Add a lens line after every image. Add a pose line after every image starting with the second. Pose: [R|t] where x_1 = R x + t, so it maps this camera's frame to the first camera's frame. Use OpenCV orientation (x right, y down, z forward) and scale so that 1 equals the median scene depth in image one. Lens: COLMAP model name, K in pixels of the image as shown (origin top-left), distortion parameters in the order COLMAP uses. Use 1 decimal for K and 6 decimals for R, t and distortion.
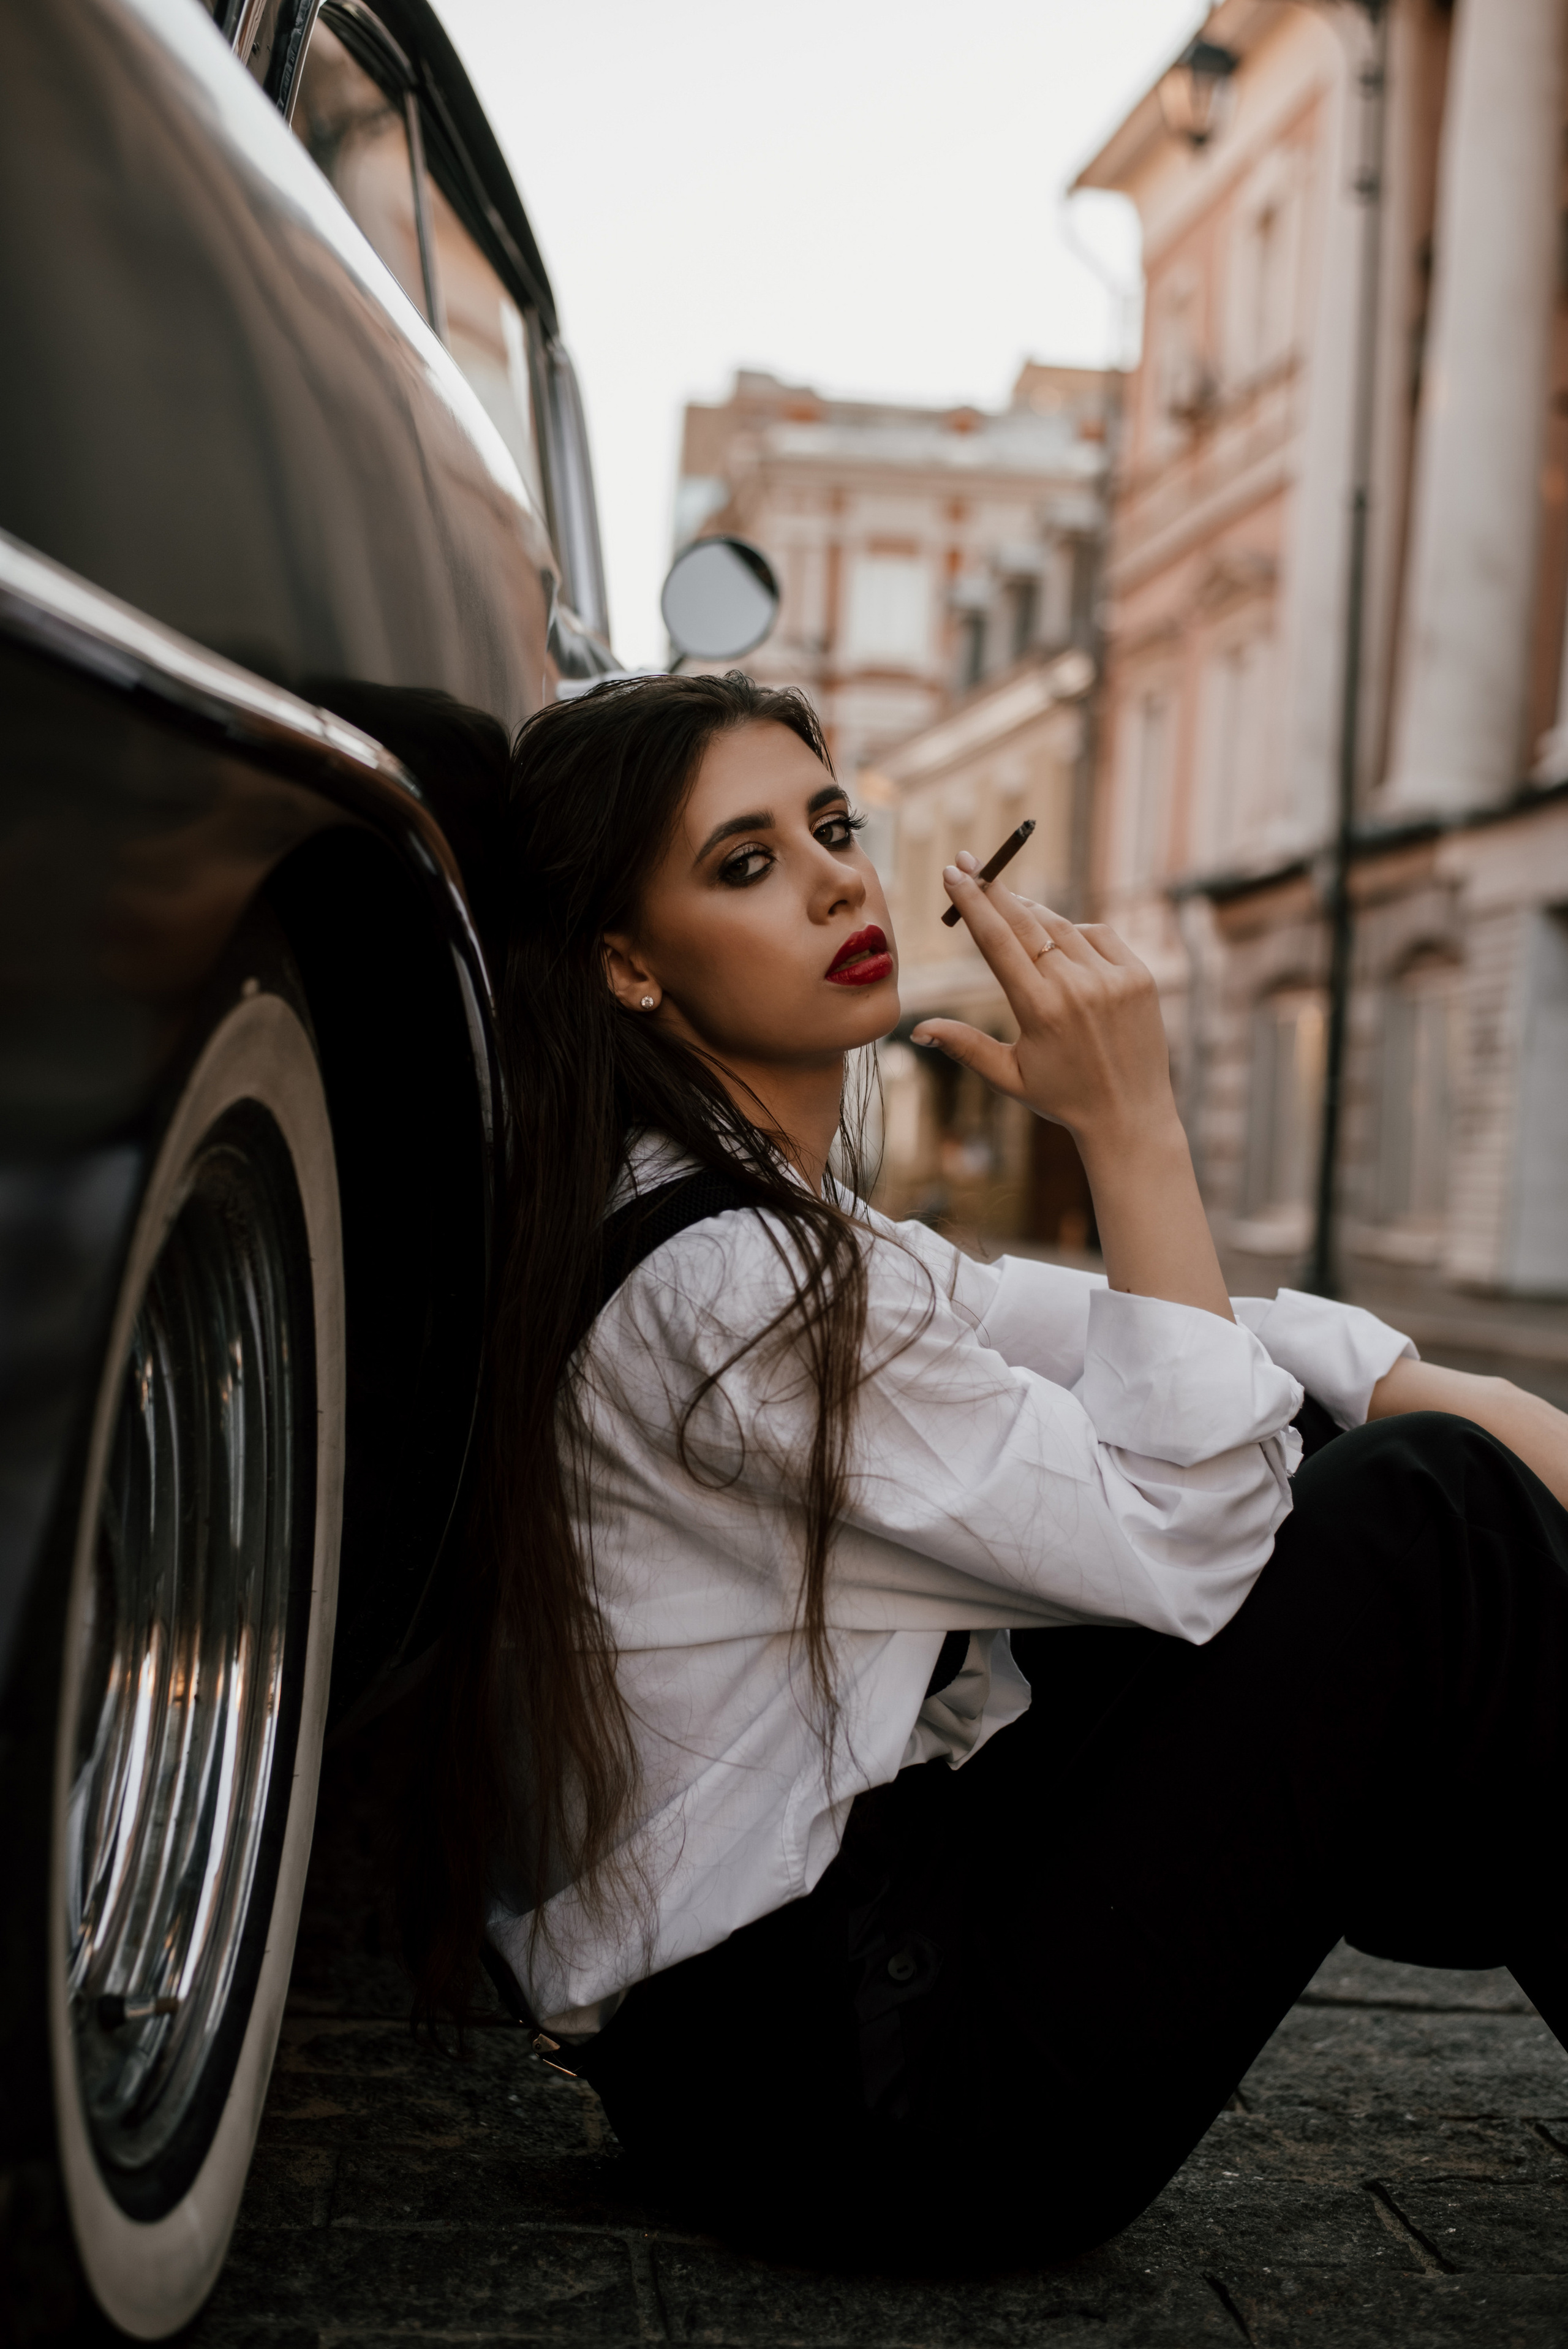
lens RADIAL K [[3521.1, 0, 937.8], [0, 3521.1, 1243.1], [0, 0, 1]] dist [-0.041328, 0.058354]
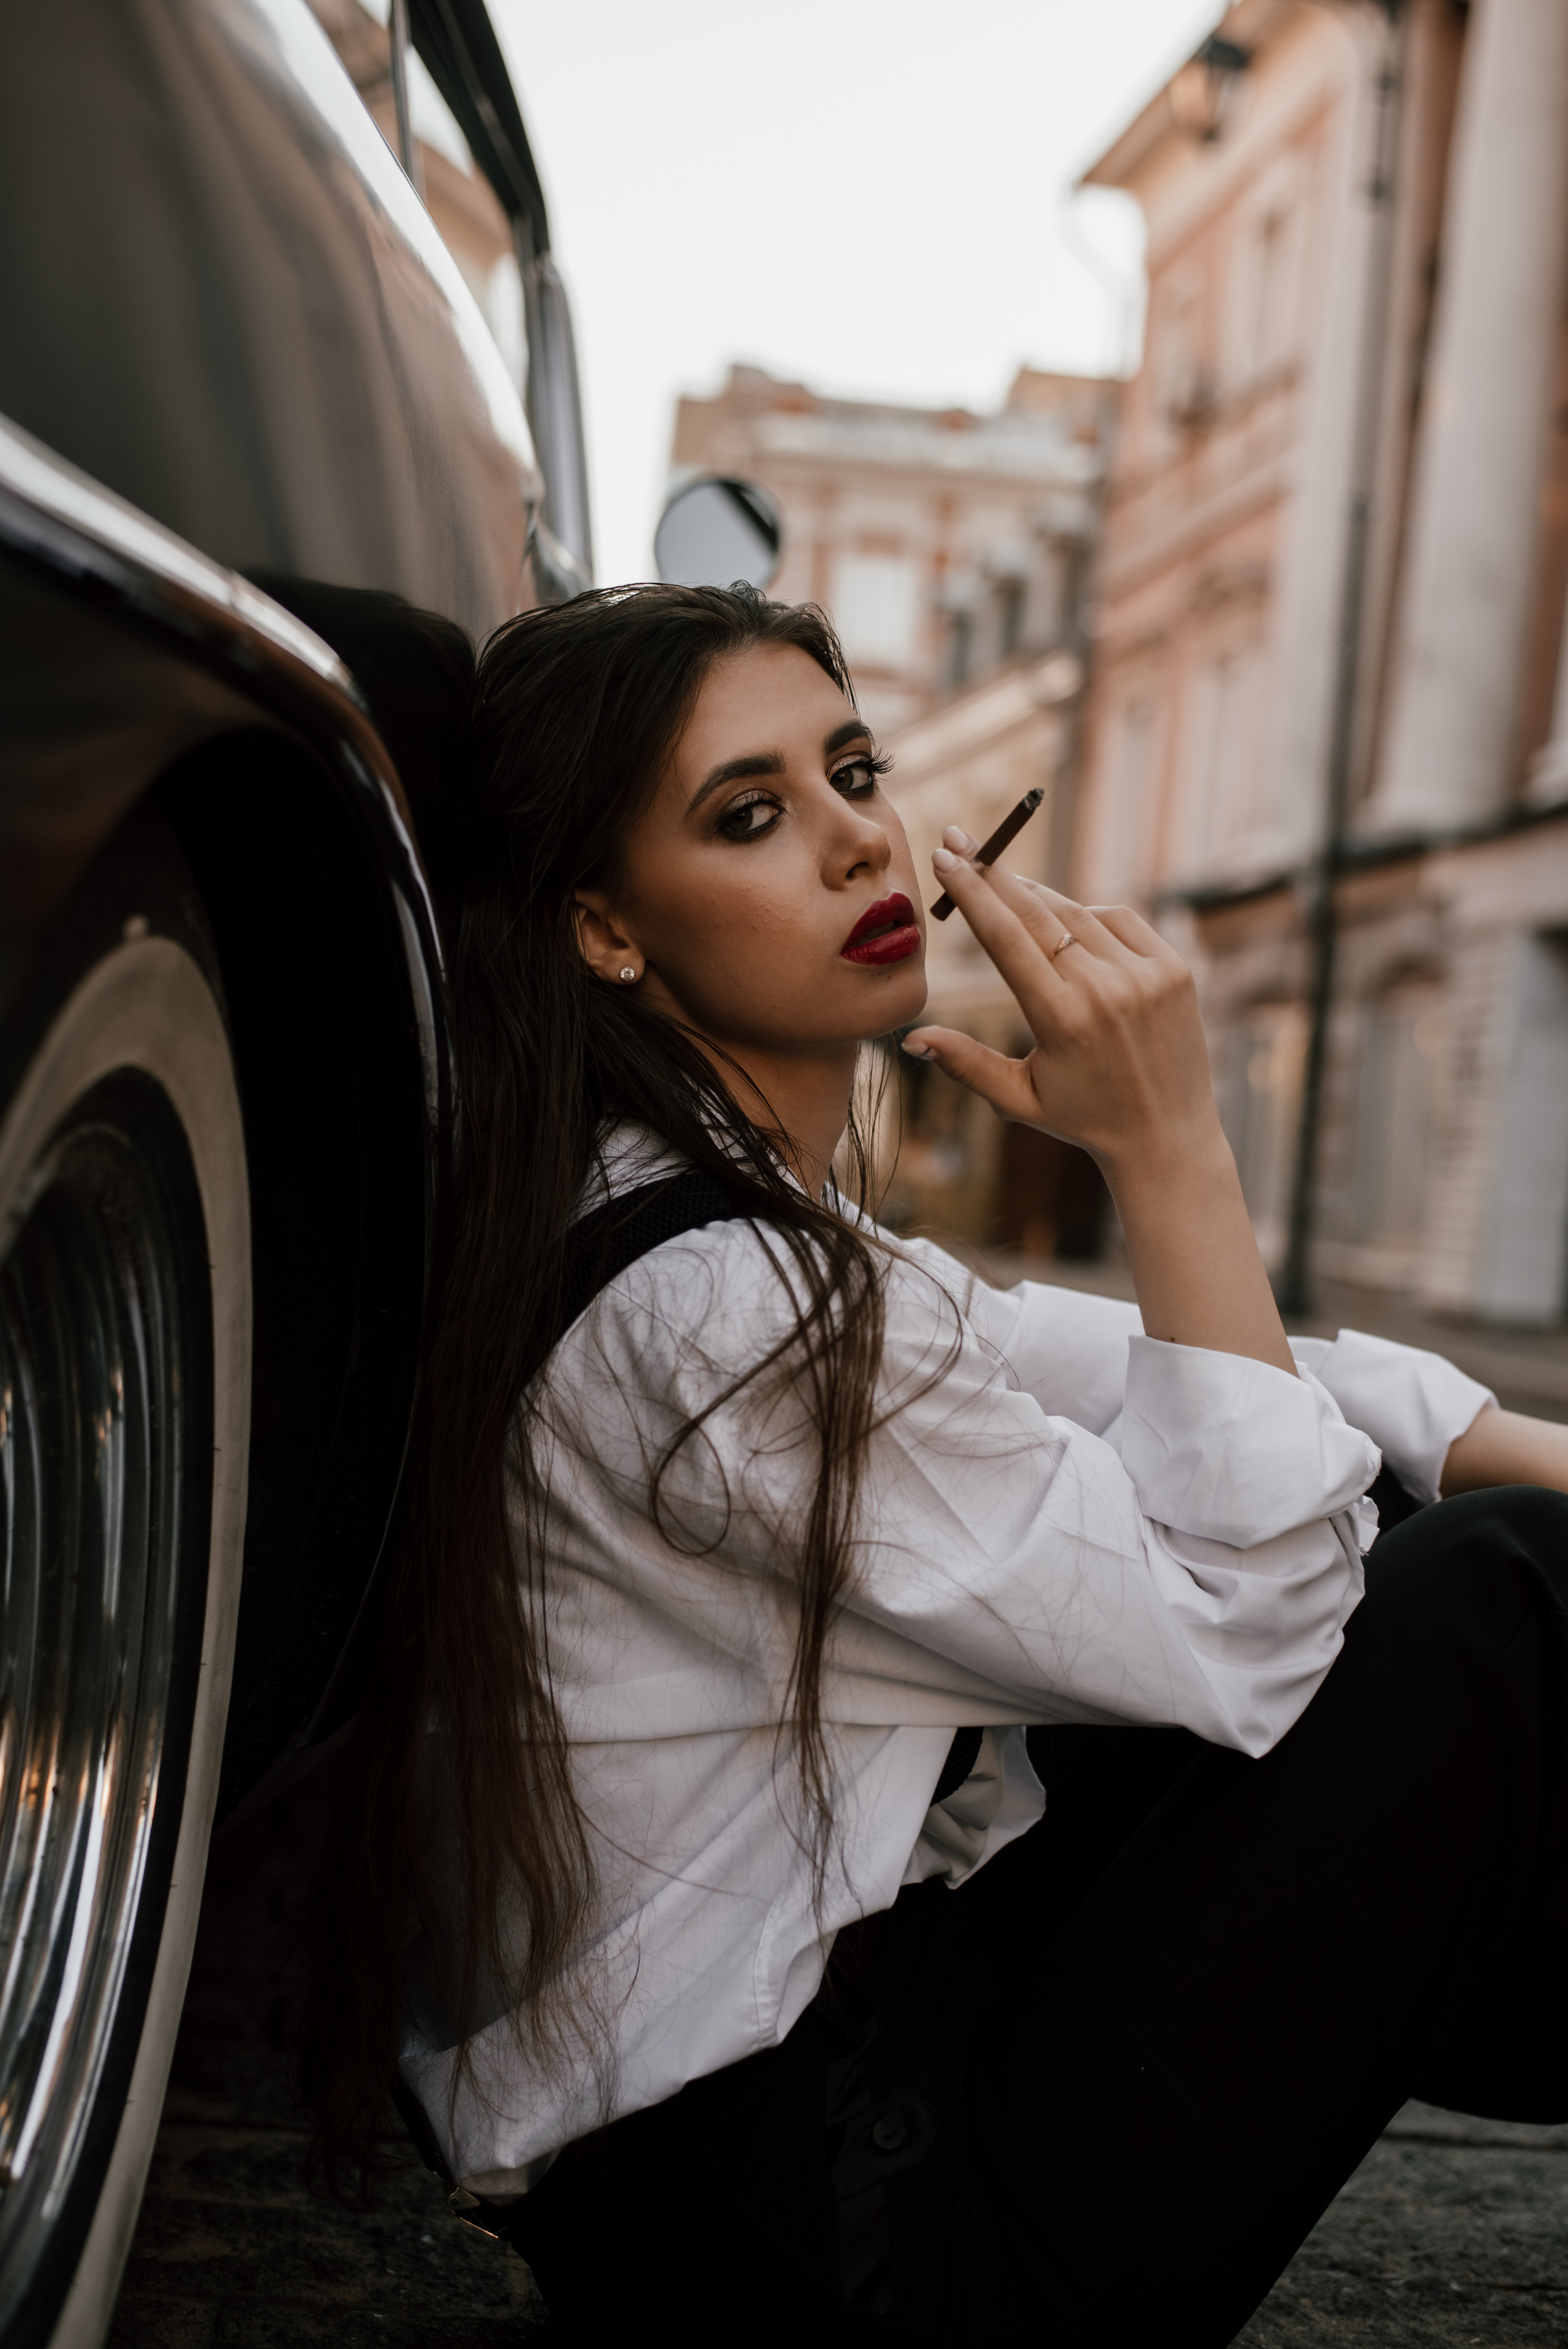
lens RADIAL K [[3491.2, 0, 784.0], [0, 3491.2, 1174.5], [0, 0, 1]] dist [-0.081371, 0.089239]
pose [[0.998852, 0.035581, -0.032075, -0.012596], [-0.036218, 0.999154, -0.019474, -0.003097], [0.031354, 0.020613, 0.999296, 0.121151]]
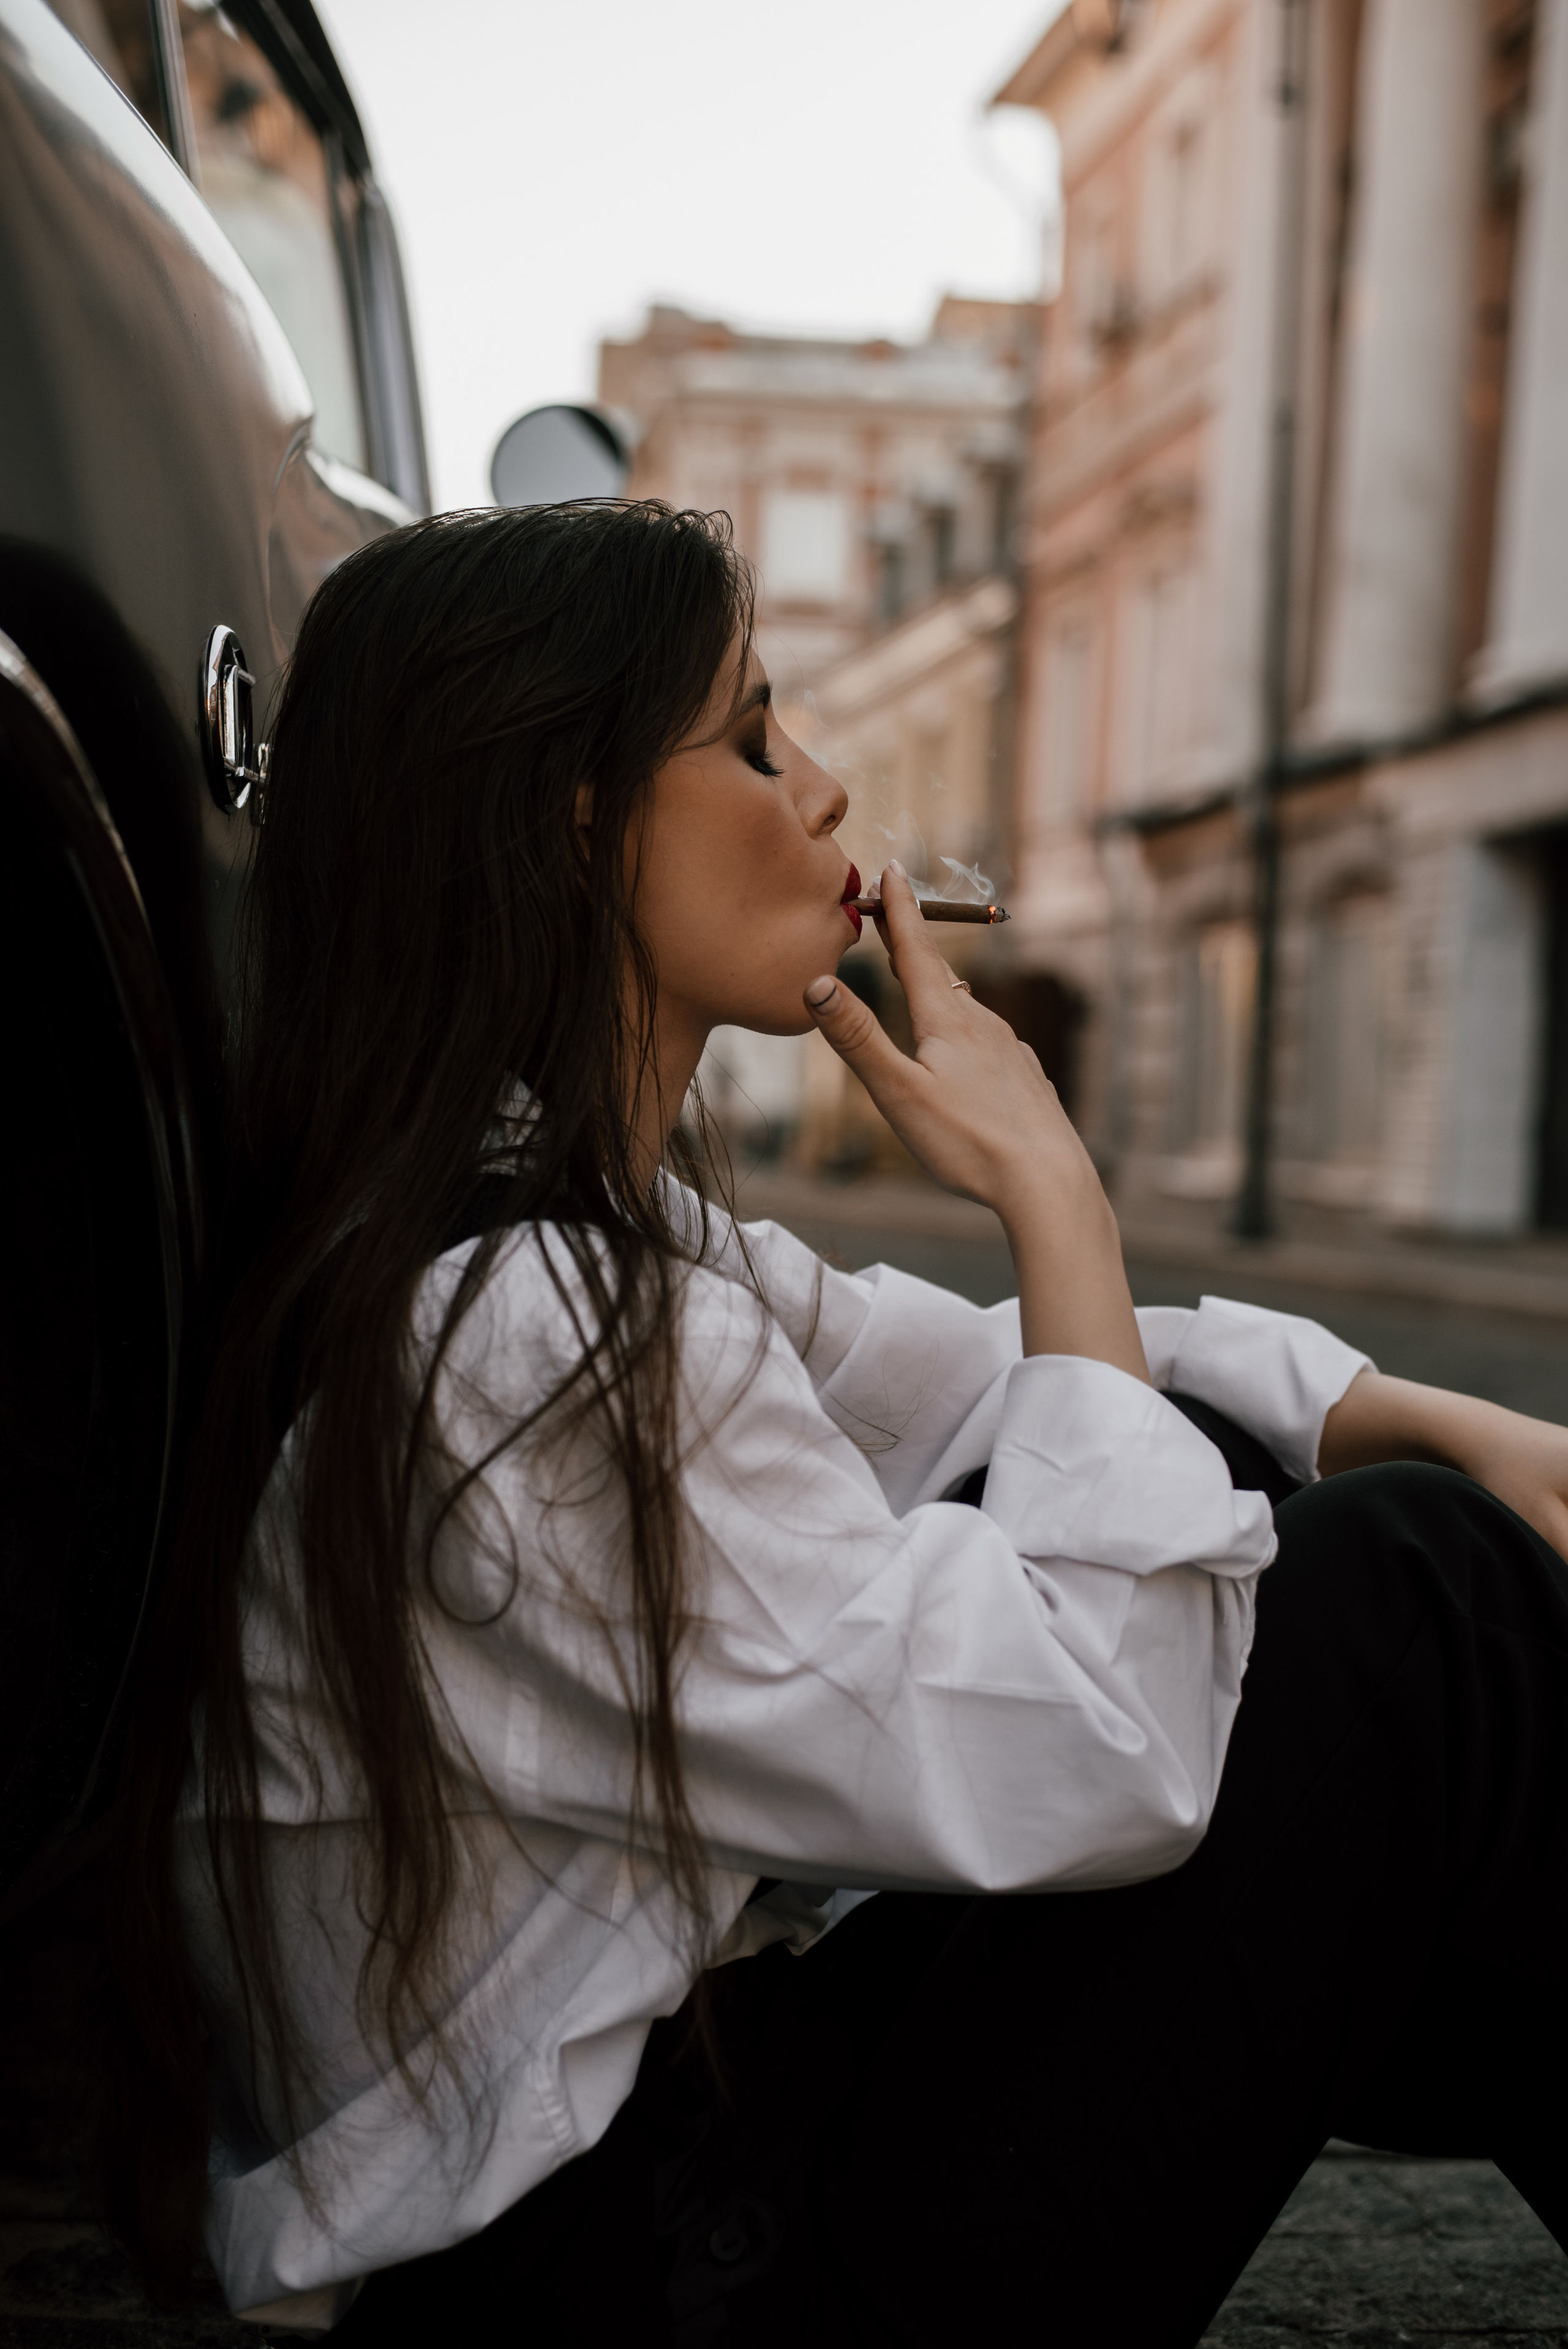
lens RADIAL K [[3449.2, 0, 689.1], [0, 3449.2, 1174.2], [0, 0, 1]] dist [-0.095745, 0.120387]
pose [[0.998644, -0.007267, -0.051556, 0.012299], [0.007251, 0.999974, -0.000487, -0.015384], [0.051558, 0.000113, 0.998670, 0.194907]]
